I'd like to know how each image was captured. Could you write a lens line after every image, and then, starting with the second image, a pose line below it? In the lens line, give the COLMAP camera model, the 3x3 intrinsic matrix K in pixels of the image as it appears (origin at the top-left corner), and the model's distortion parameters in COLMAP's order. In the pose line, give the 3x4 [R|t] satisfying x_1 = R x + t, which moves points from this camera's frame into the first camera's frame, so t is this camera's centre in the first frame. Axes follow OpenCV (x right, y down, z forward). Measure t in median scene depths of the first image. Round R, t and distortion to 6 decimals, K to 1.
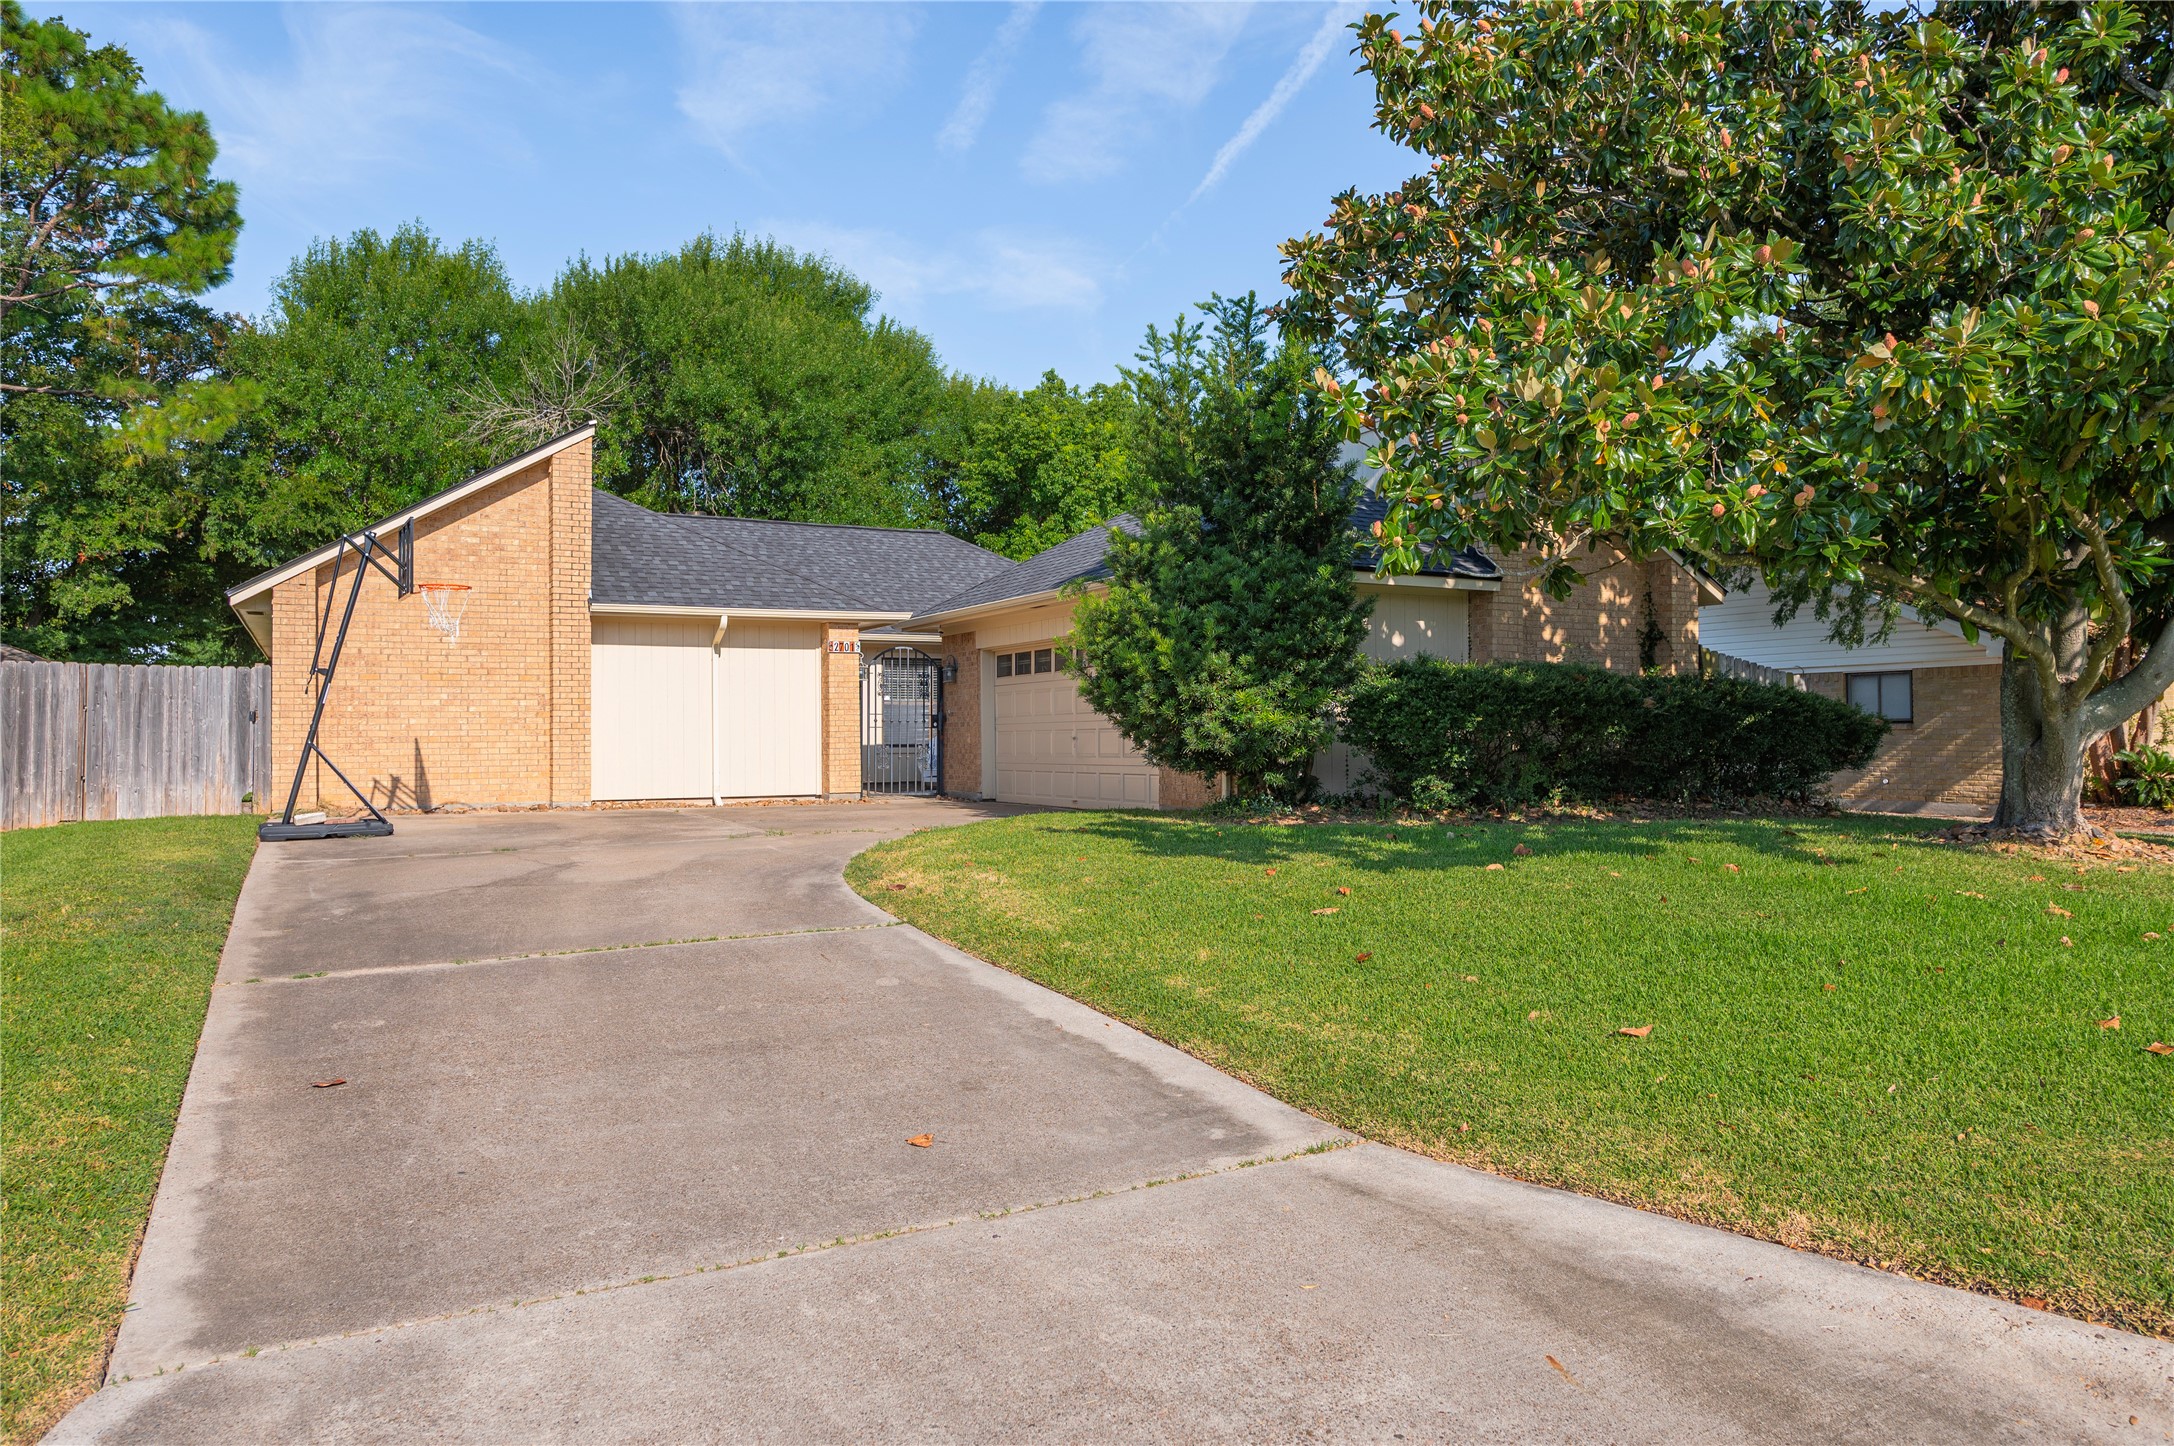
lens RADIAL K [[1506.7, 0, 1088.3], [0, 1506.7, 717.9], [0, 0, 1]] dist [-0.053022, -0.004808]
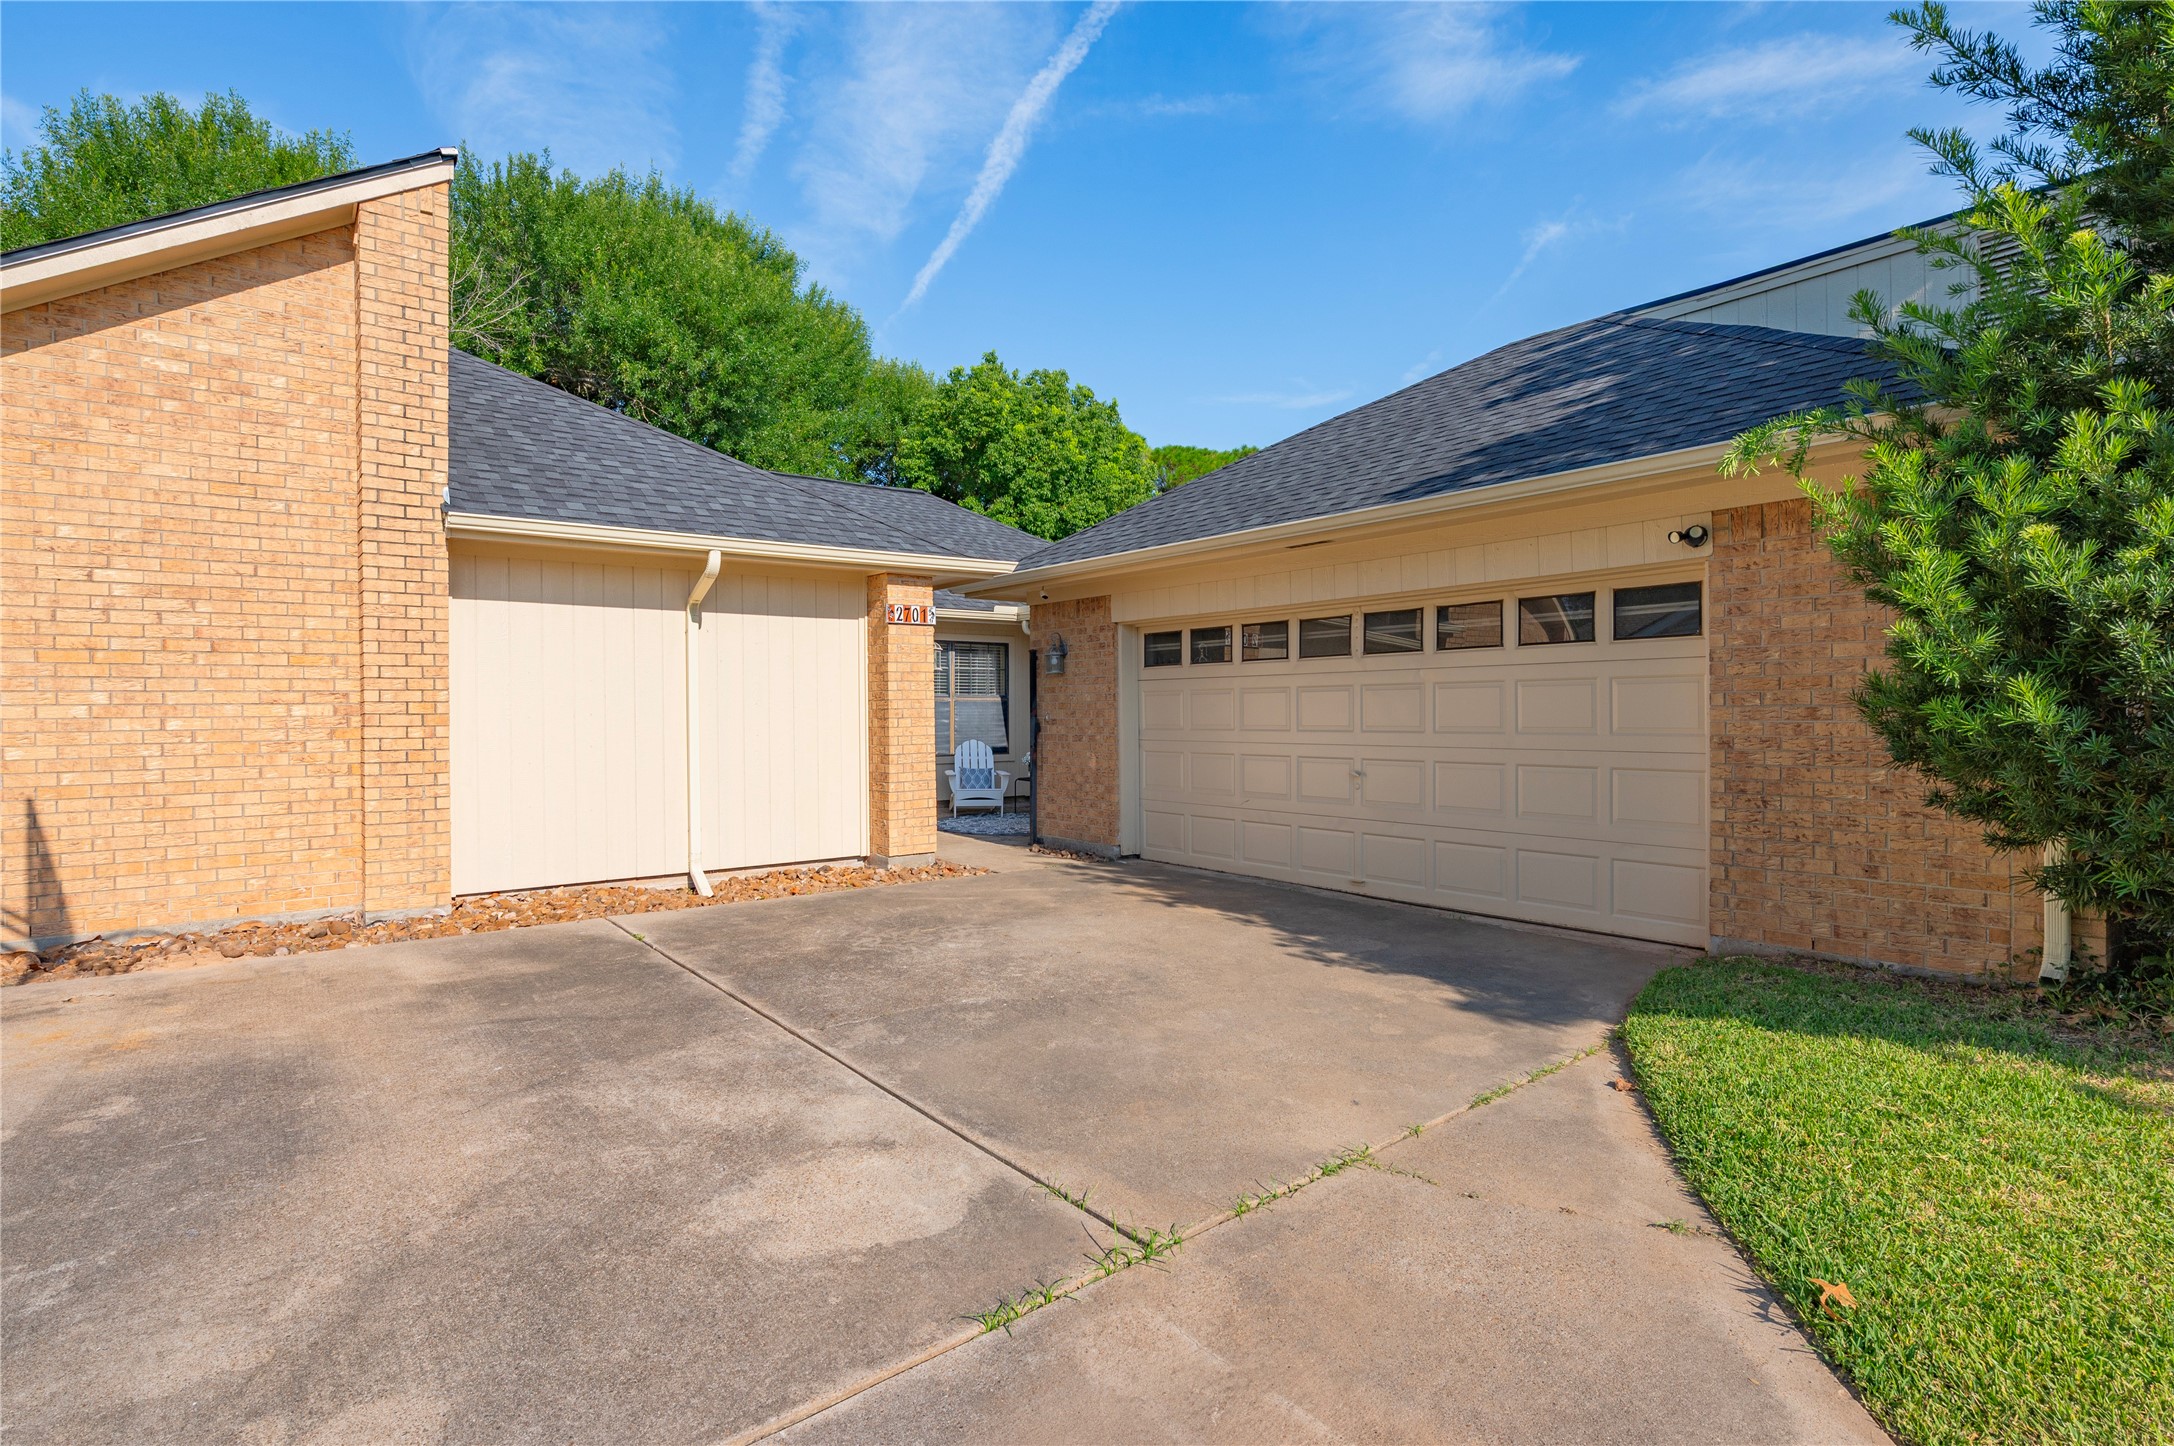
lens RADIAL K [[1085.6, 0, 1091.2], [0, 1085.6, 716.2], [0, 0, 1]] dist [-0.022641, 0.001419]
pose [[0.983051, -0.000133, 0.183331, -0.161090], [-0.003302, 0.999825, 0.018432, -0.013671], [-0.183301, -0.018725, 0.982879, 0.523588]]
